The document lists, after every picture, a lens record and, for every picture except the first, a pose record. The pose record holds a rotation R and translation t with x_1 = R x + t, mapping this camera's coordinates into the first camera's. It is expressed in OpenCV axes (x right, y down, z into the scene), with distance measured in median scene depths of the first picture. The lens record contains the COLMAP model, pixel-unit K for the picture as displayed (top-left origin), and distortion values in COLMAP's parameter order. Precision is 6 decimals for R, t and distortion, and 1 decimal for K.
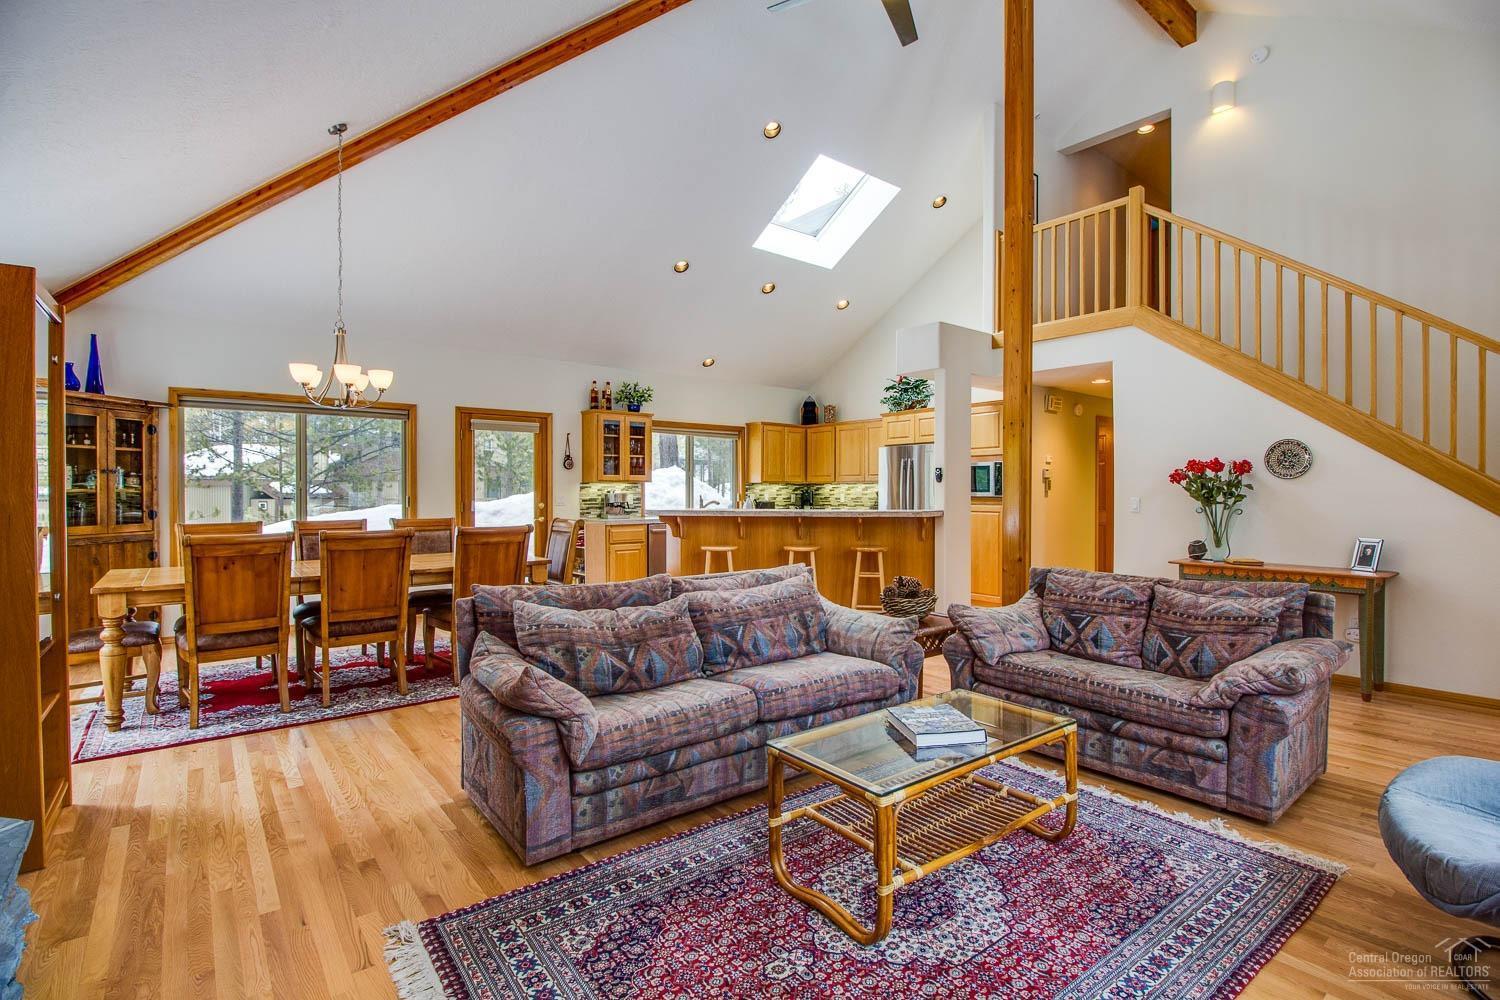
lens RADIAL K [[705.5, 0, 749.0], [0, 705.5, 470.0], [0, 0, 1]] dist [-0.017931, -0.000656]
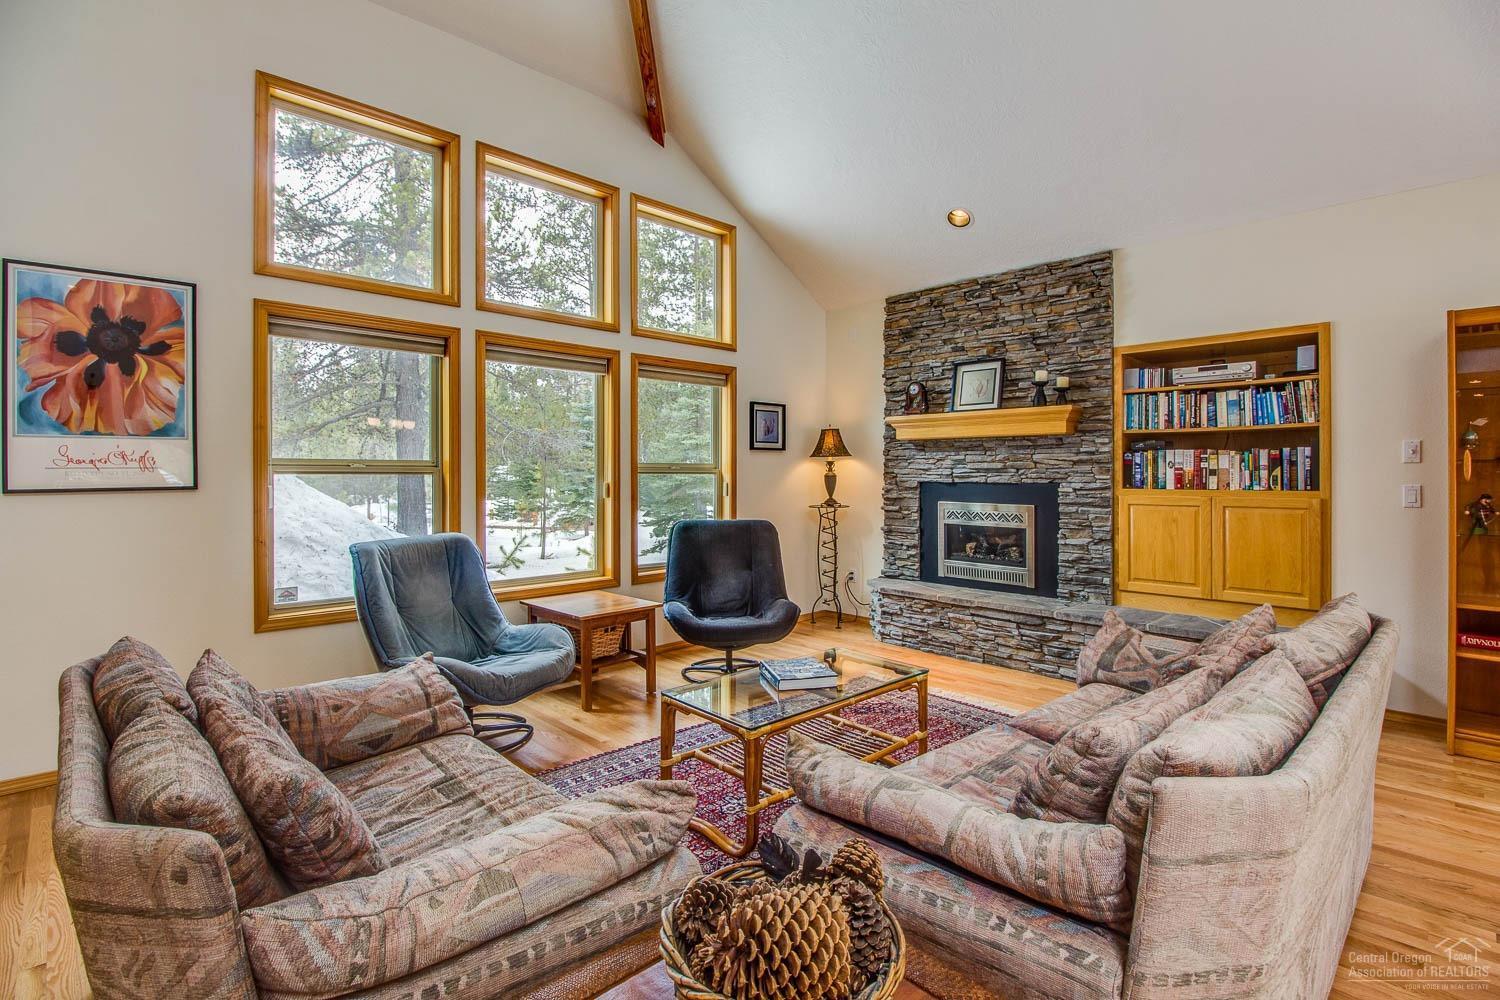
lens RADIAL K [[705.5, 0, 749.0], [0, 705.5, 470.0], [0, 0, 1]] dist [-0.017931, -0.000656]
pose [[-0.996521, -0.001180, -0.083333, 0.225046], [0.001388, 0.999526, -0.030751, 0.030405], [0.083330, -0.030760, -0.996047, 1.101411]]
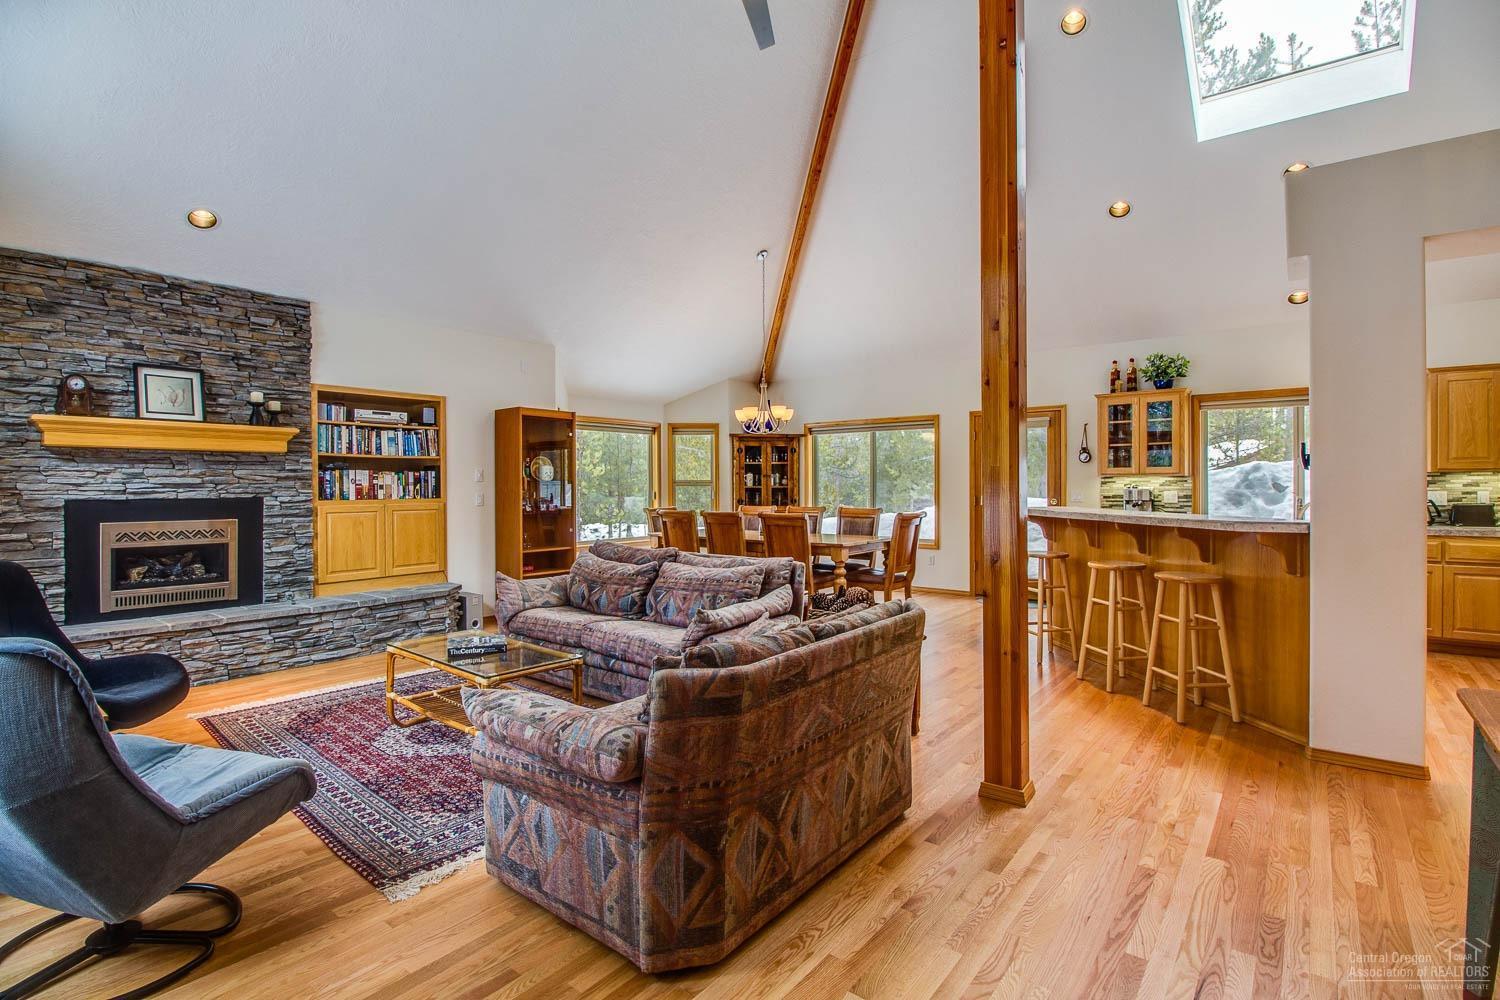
lens RADIAL K [[705.5, 0, 749.0], [0, 705.5, 470.0], [0, 0, 1]] dist [-0.017931, -0.000656]
pose [[0.219435, -0.024190, -0.975327, 0.934240], [0.030872, 0.999364, -0.017840, 0.019138], [0.975139, -0.026196, 0.220042, 0.631779]]
